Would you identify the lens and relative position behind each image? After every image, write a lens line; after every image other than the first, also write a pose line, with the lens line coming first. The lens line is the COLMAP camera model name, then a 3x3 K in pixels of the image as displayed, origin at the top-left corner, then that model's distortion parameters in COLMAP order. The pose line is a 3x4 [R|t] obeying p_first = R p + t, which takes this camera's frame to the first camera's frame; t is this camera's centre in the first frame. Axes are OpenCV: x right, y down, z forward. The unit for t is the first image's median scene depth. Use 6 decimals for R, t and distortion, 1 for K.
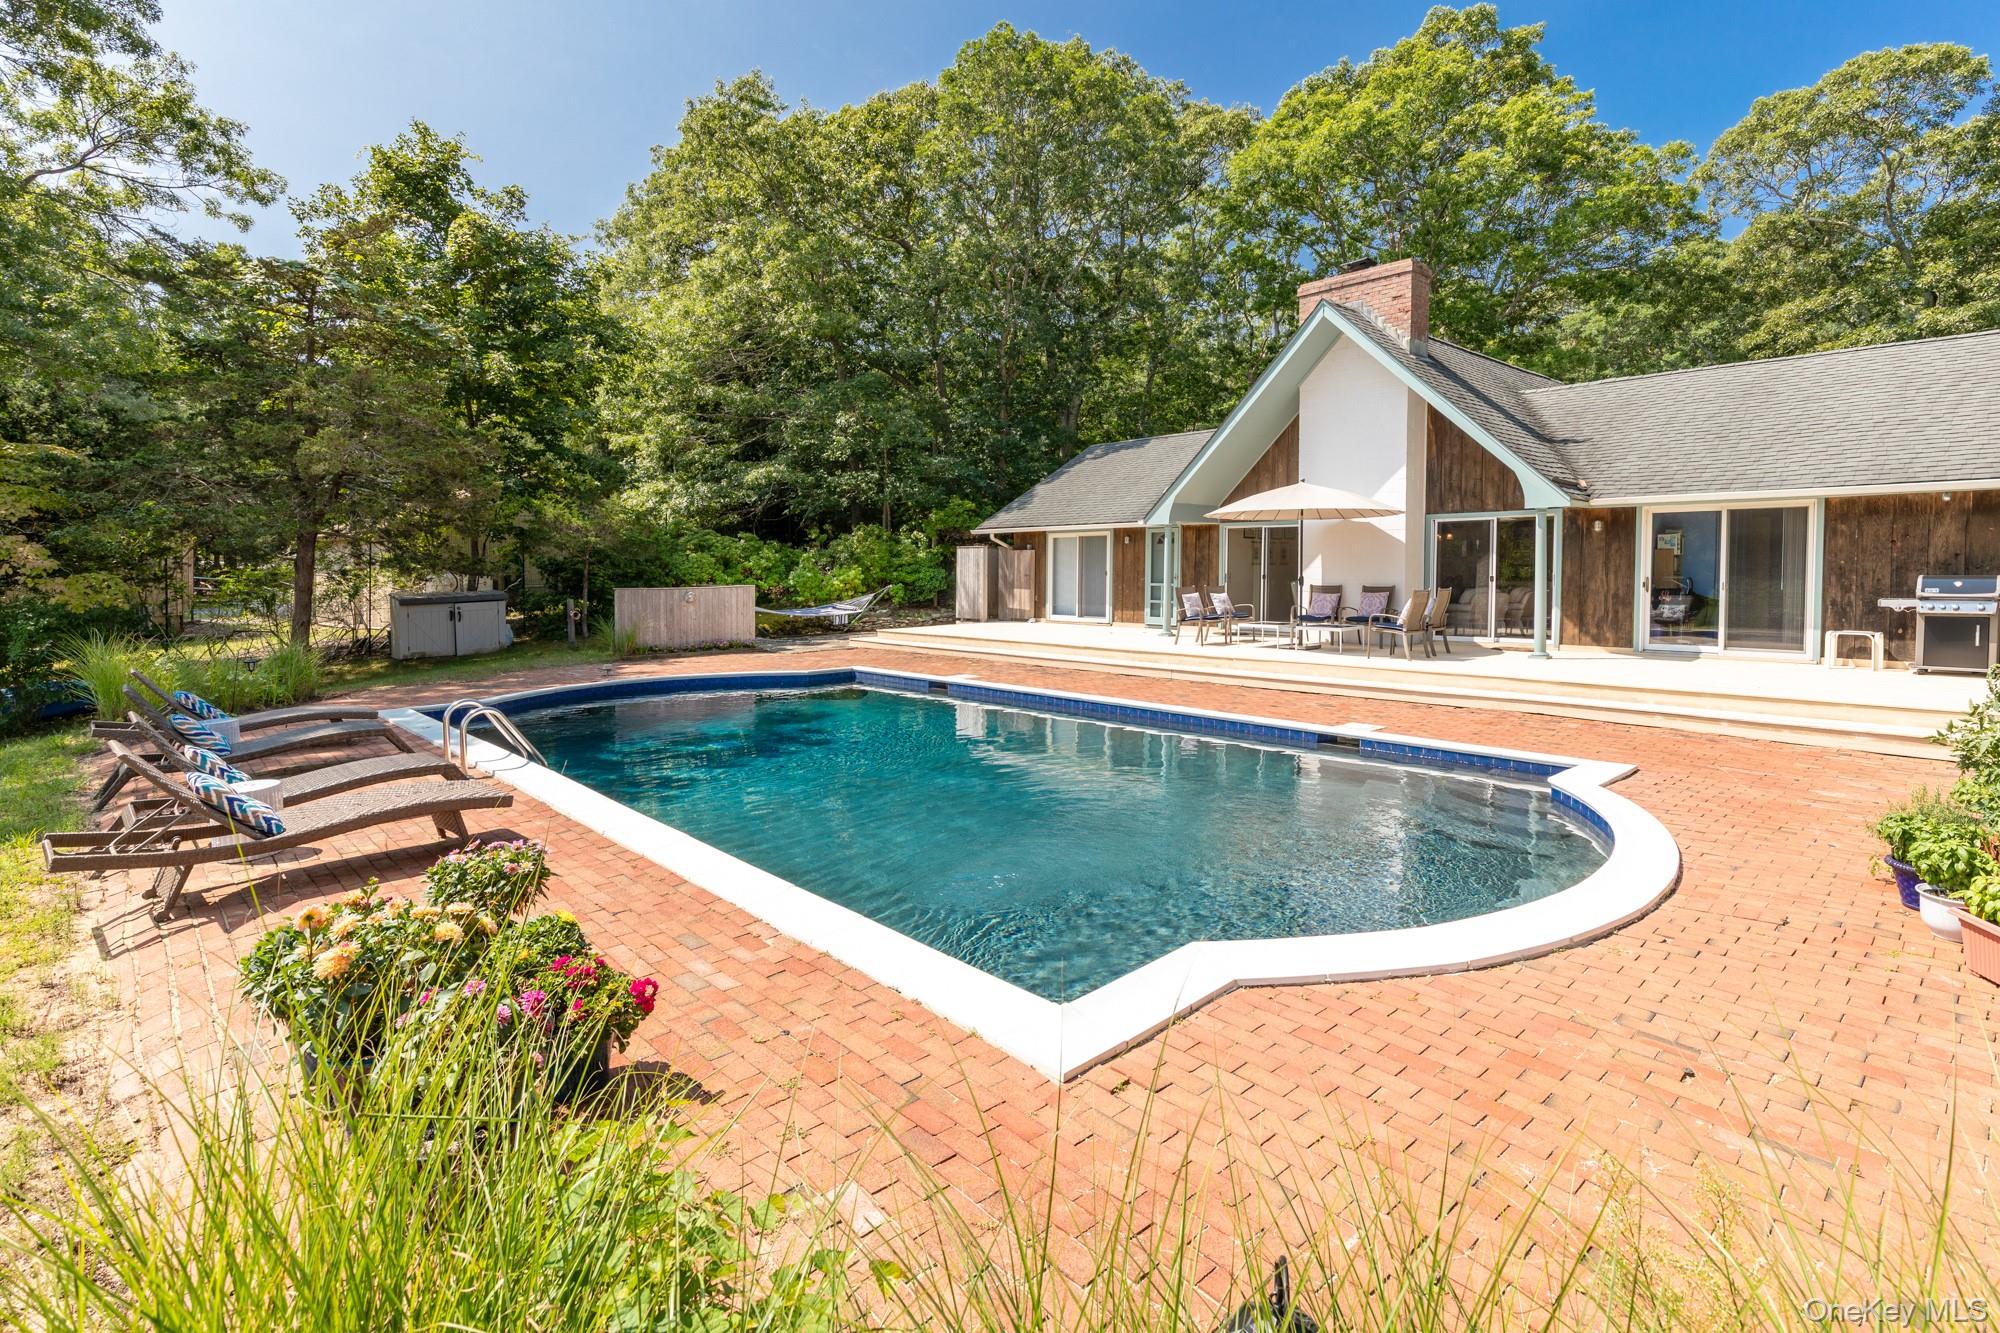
lens RADIAL K [[936.9, 0, 1012.0], [0, 936.9, 575.3], [0, 0, 1]] dist [0.009809, -0.000200]
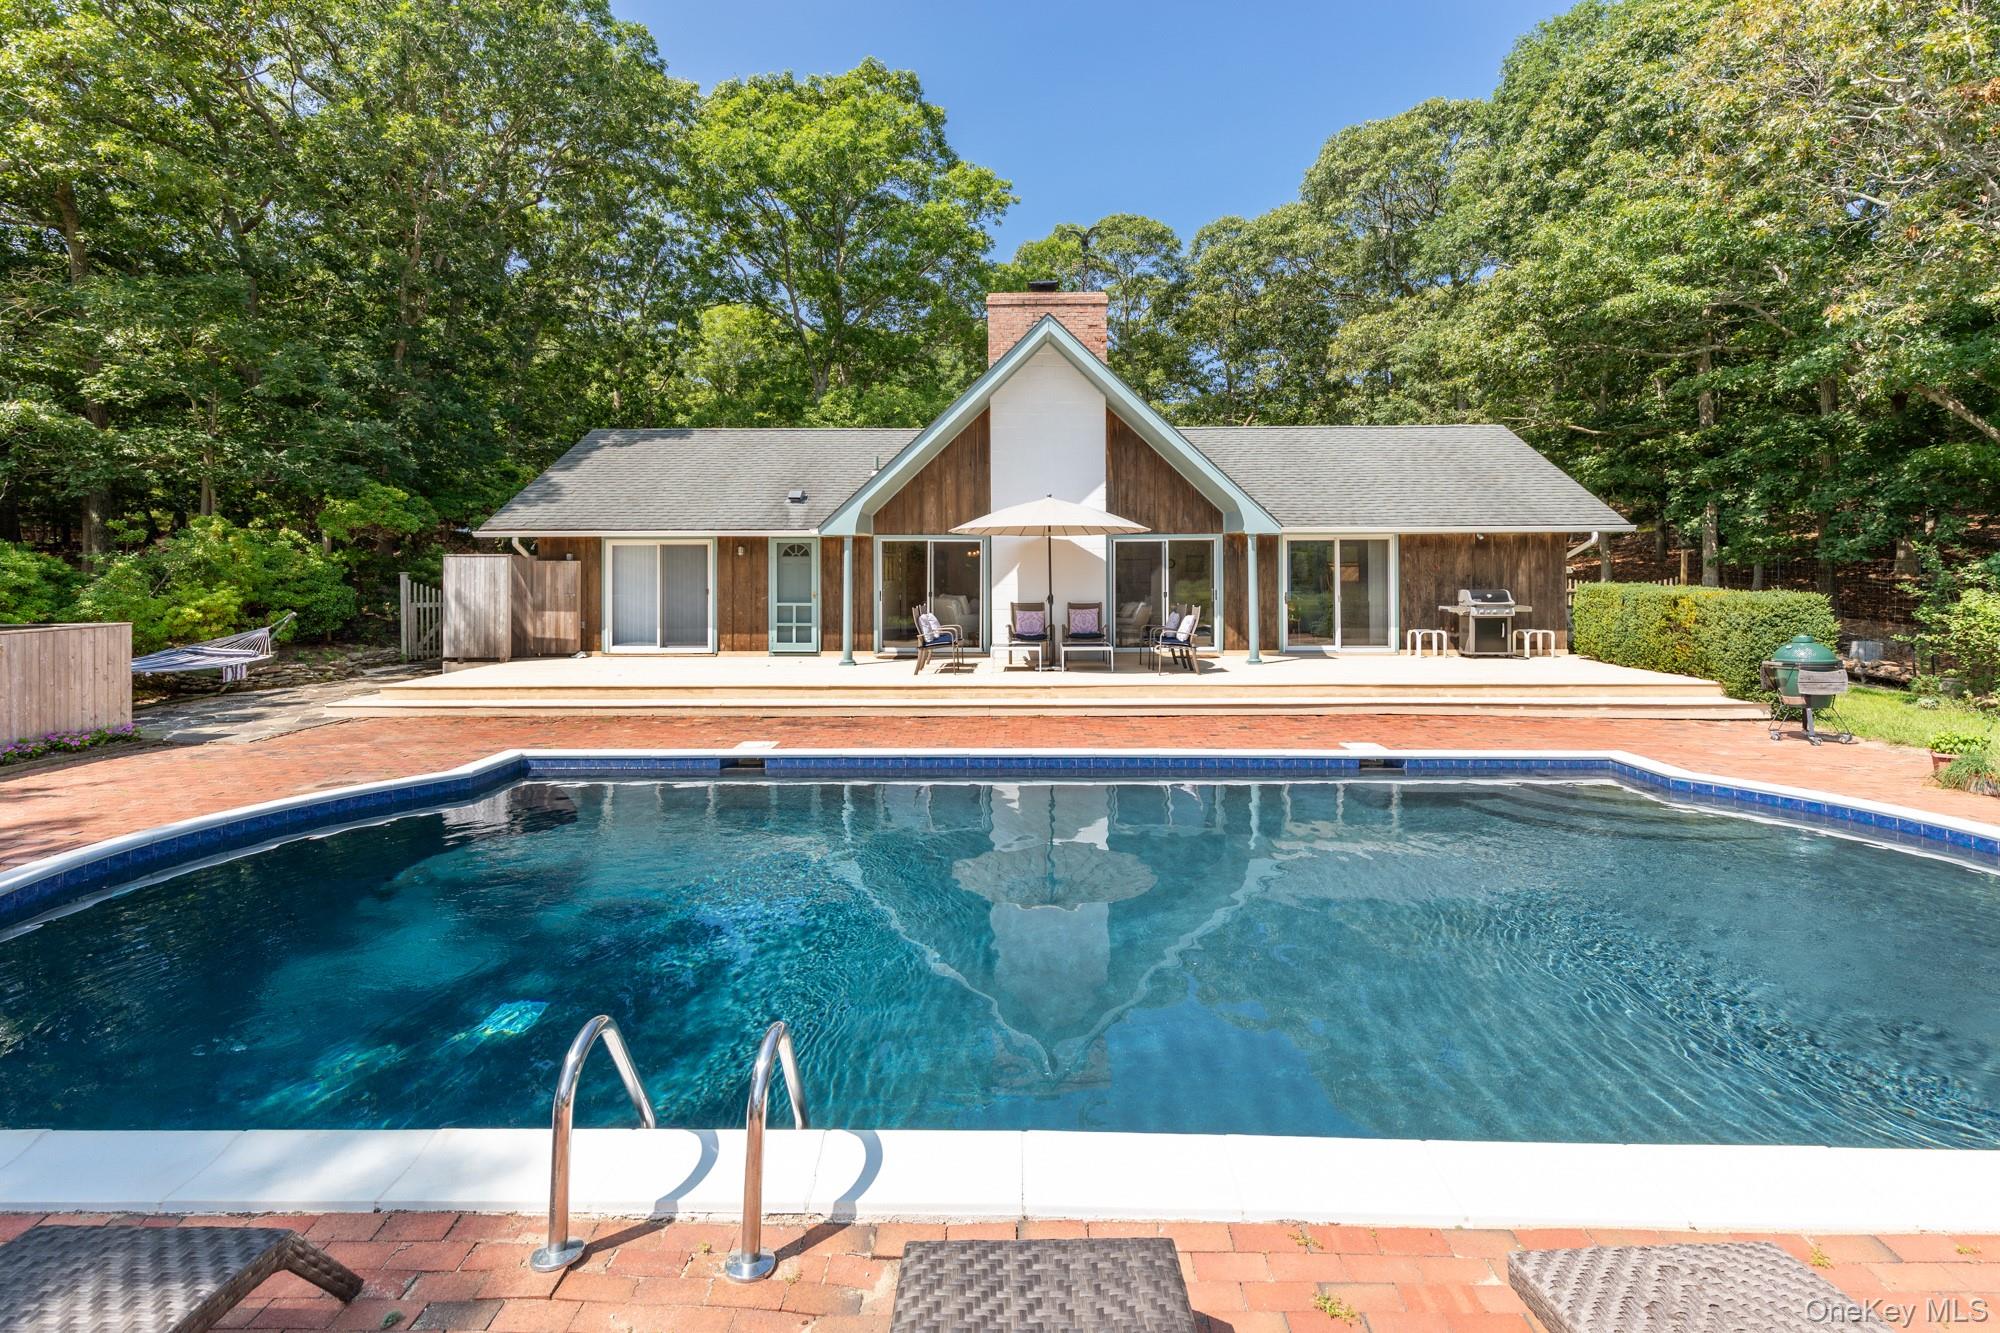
lens RADIAL K [[936.9, 0, 1012.0], [0, 936.9, 575.3], [0, 0, 1]] dist [0.009809, -0.000200]
pose [[0.704712, 0.000591, 0.709493, -0.302078], [0.006279, 0.999955, -0.007070, -0.009036], [-0.709465, 0.009437, 0.704677, 0.253477]]
